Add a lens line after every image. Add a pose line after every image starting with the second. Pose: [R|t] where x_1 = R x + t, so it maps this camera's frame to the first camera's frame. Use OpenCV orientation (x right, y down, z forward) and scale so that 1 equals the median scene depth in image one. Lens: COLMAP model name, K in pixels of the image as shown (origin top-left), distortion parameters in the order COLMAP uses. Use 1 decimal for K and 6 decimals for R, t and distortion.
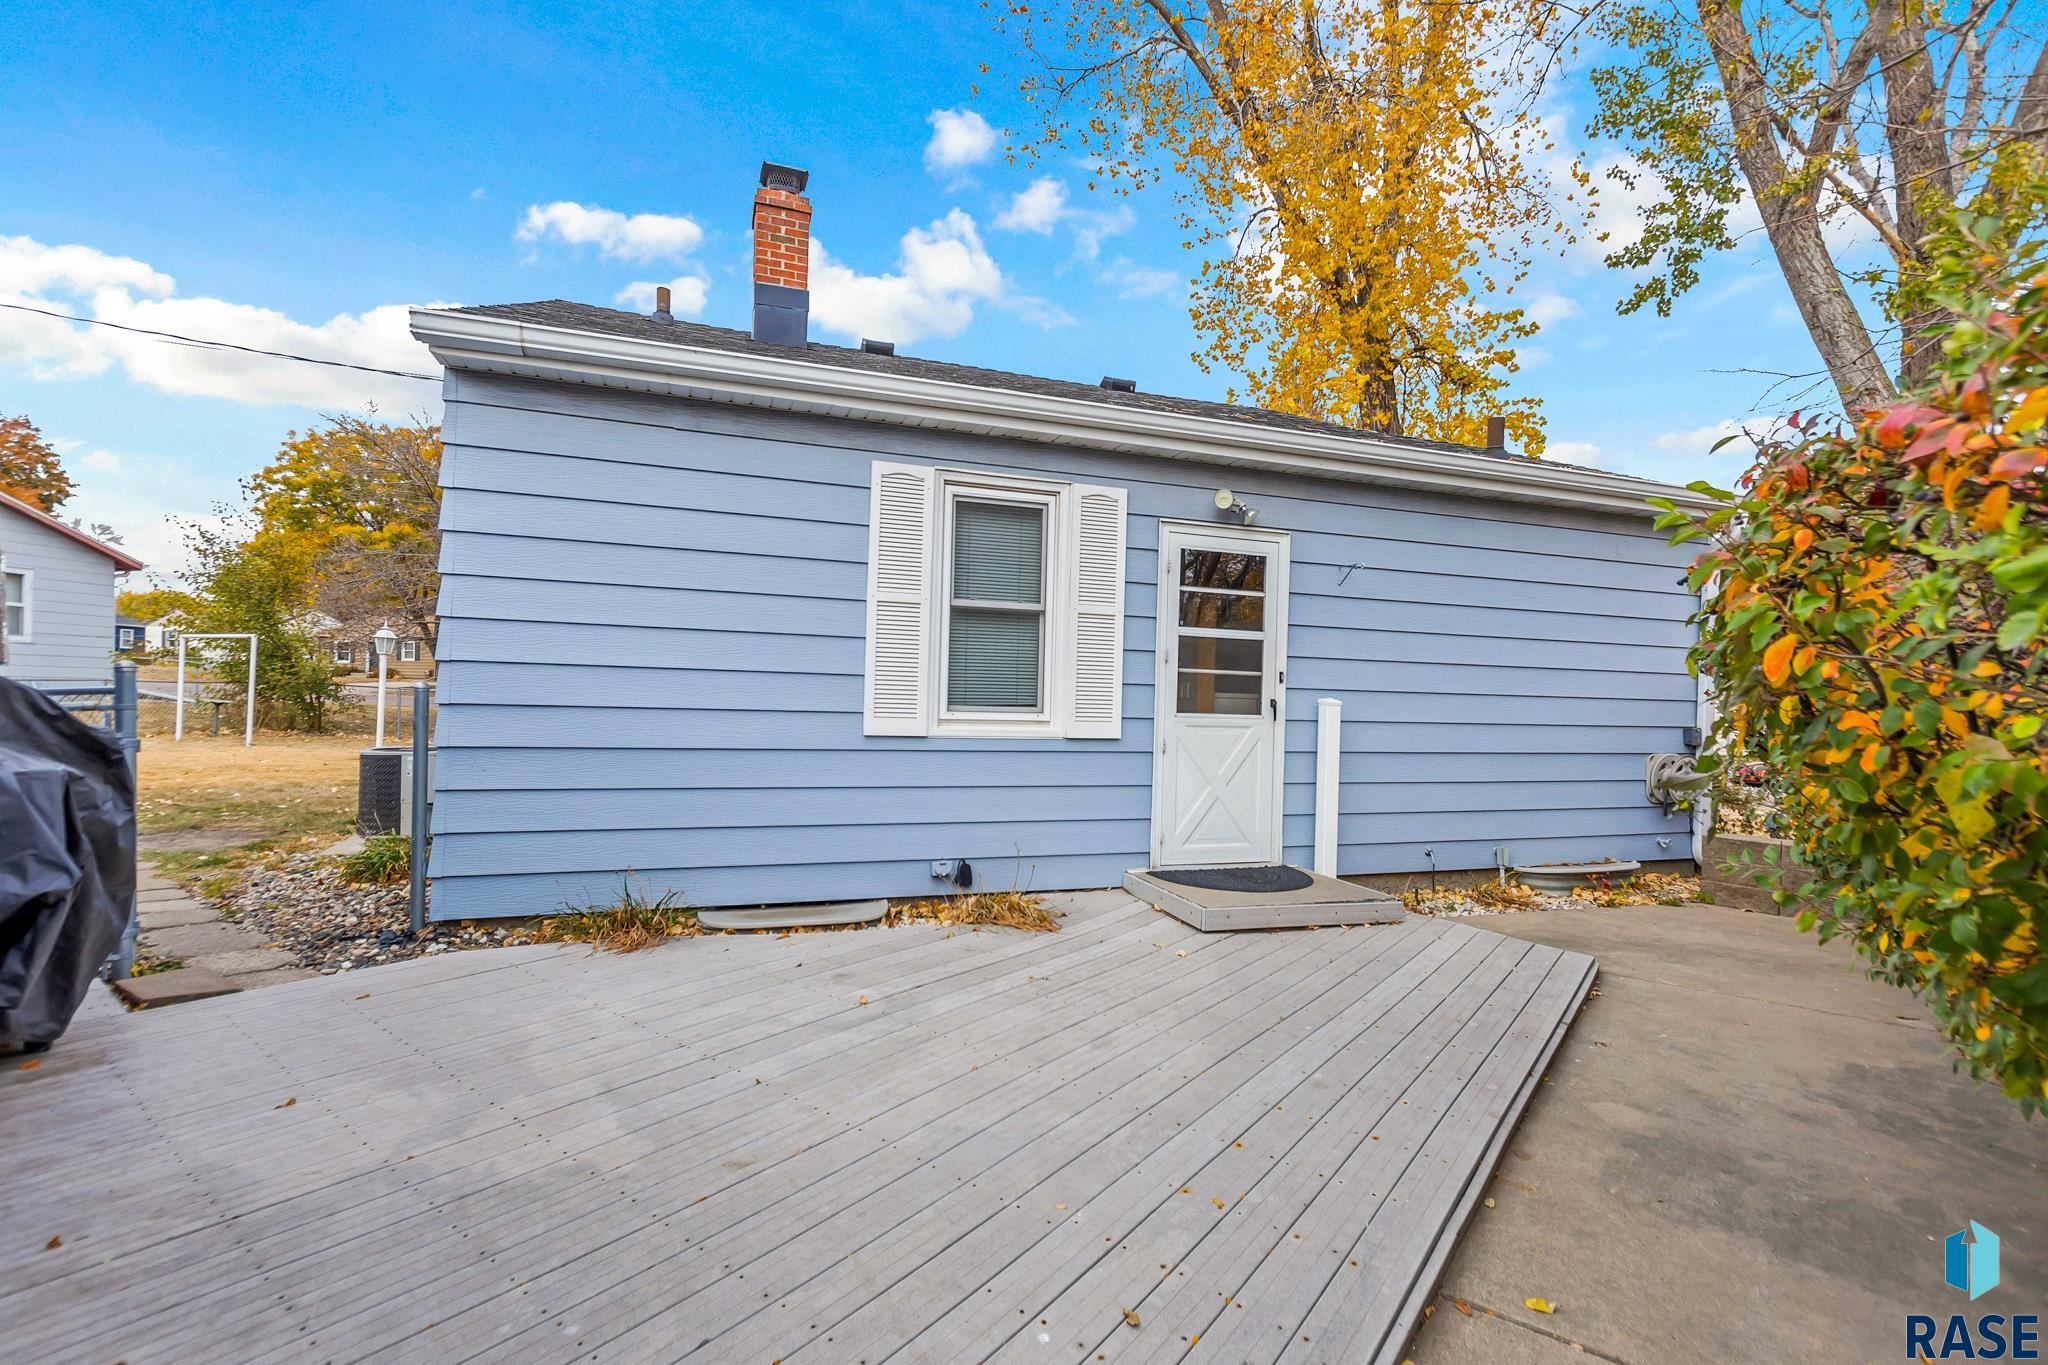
lens RADIAL K [[927.3, 0, 1021.1], [0, 927.3, 699.7], [0, 0, 1]] dist [0.007128, 0.000083]
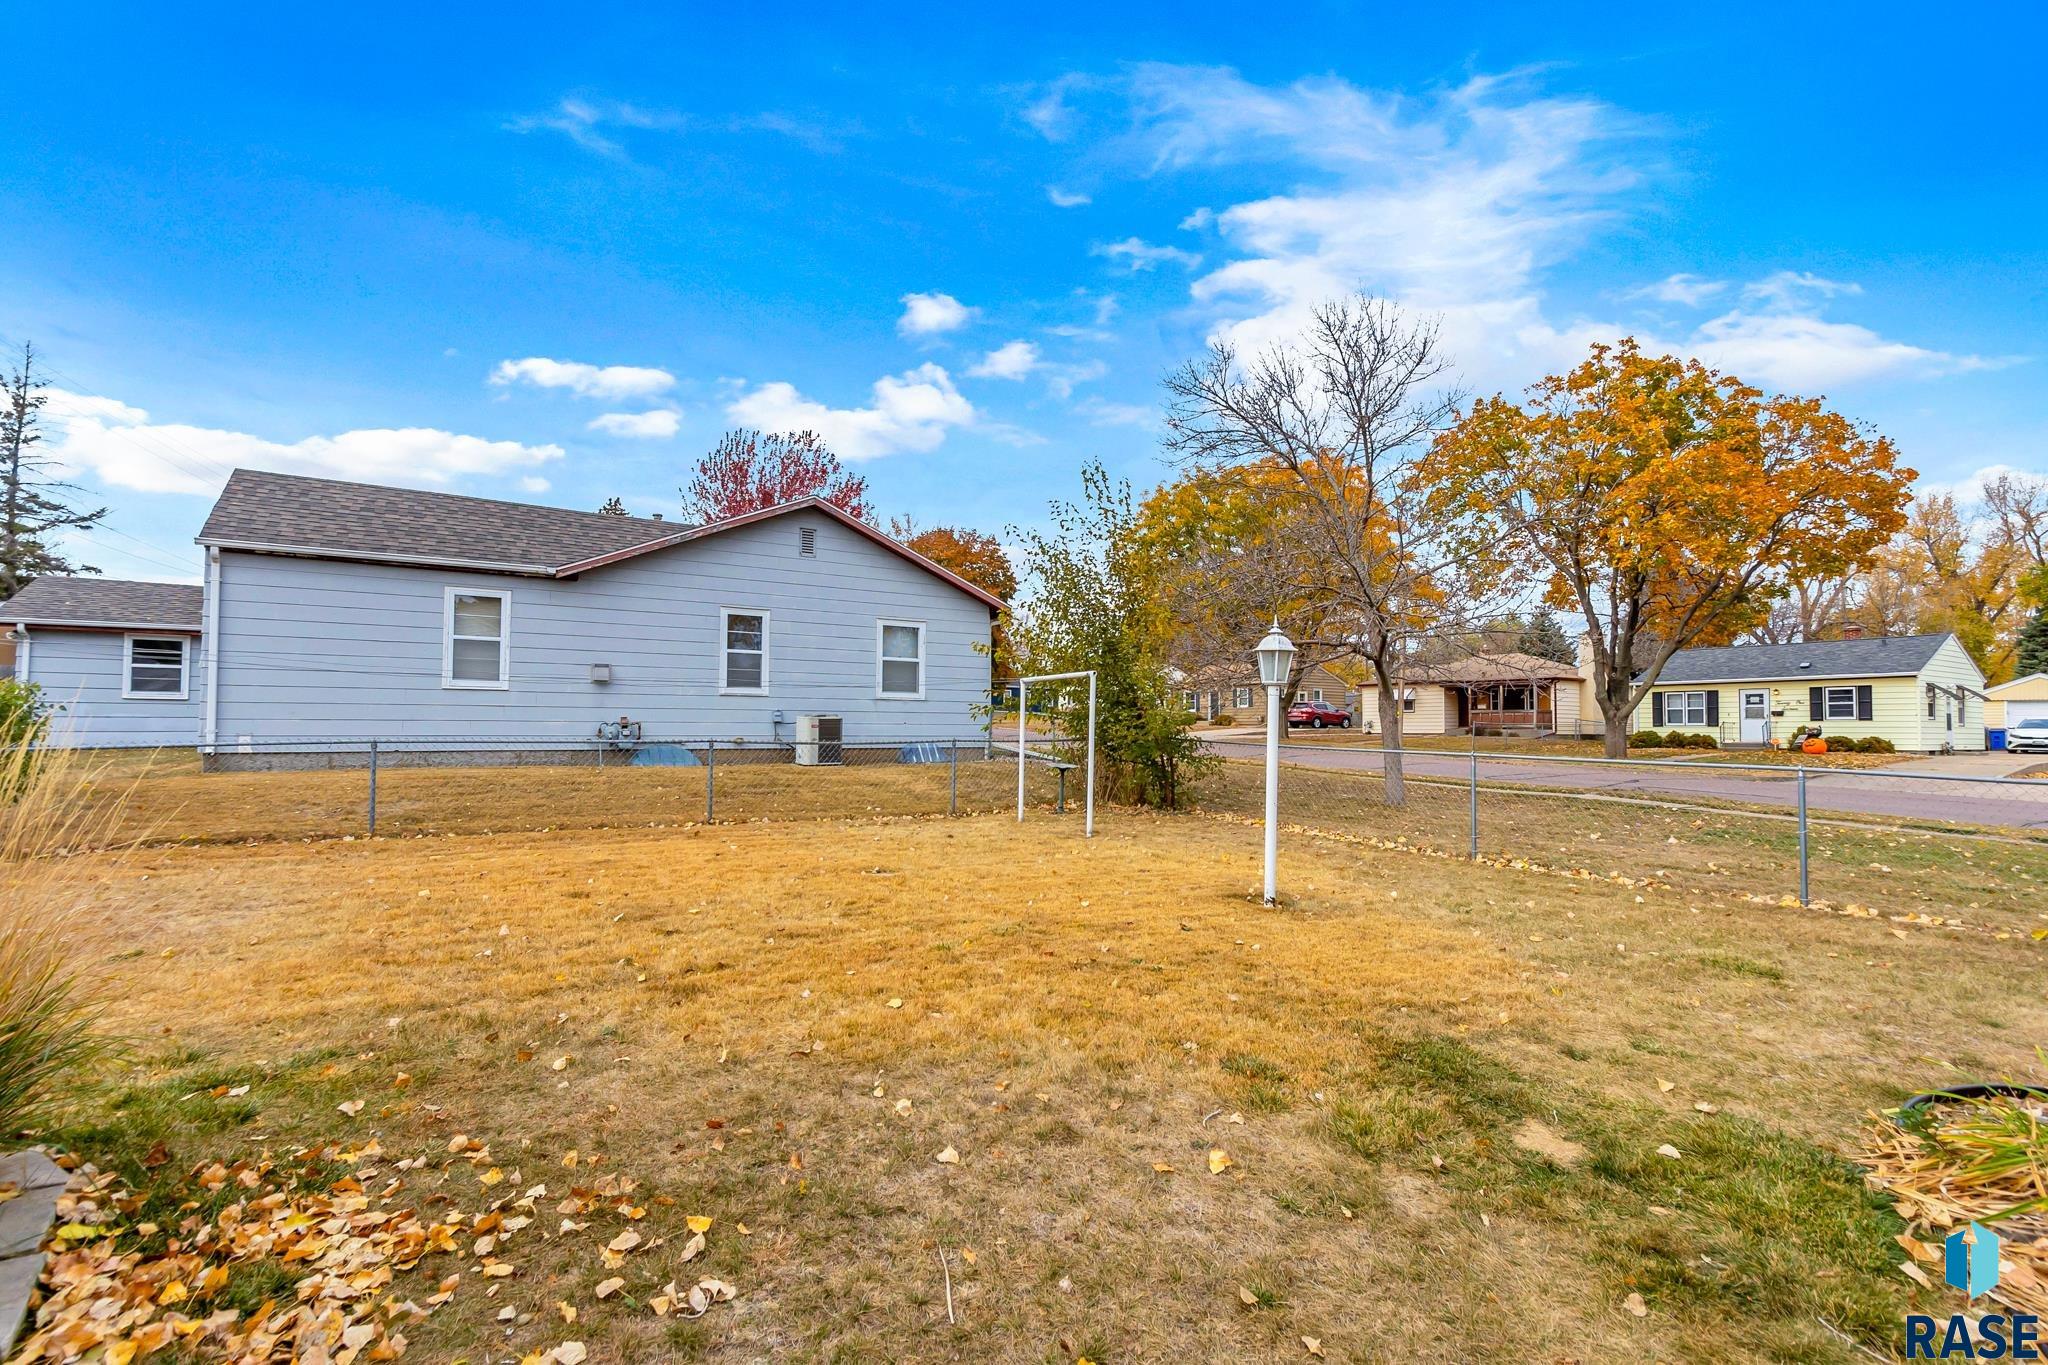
lens RADIAL K [[927.3, 0, 1021.1], [0, 927.3, 699.7], [0, 0, 1]] dist [0.007128, 0.000083]
pose [[0.690292, -0.044839, -0.722140, -0.313378], [0.013880, 0.998715, -0.048744, -0.014242], [0.723397, 0.023625, 0.690028, 0.418719]]
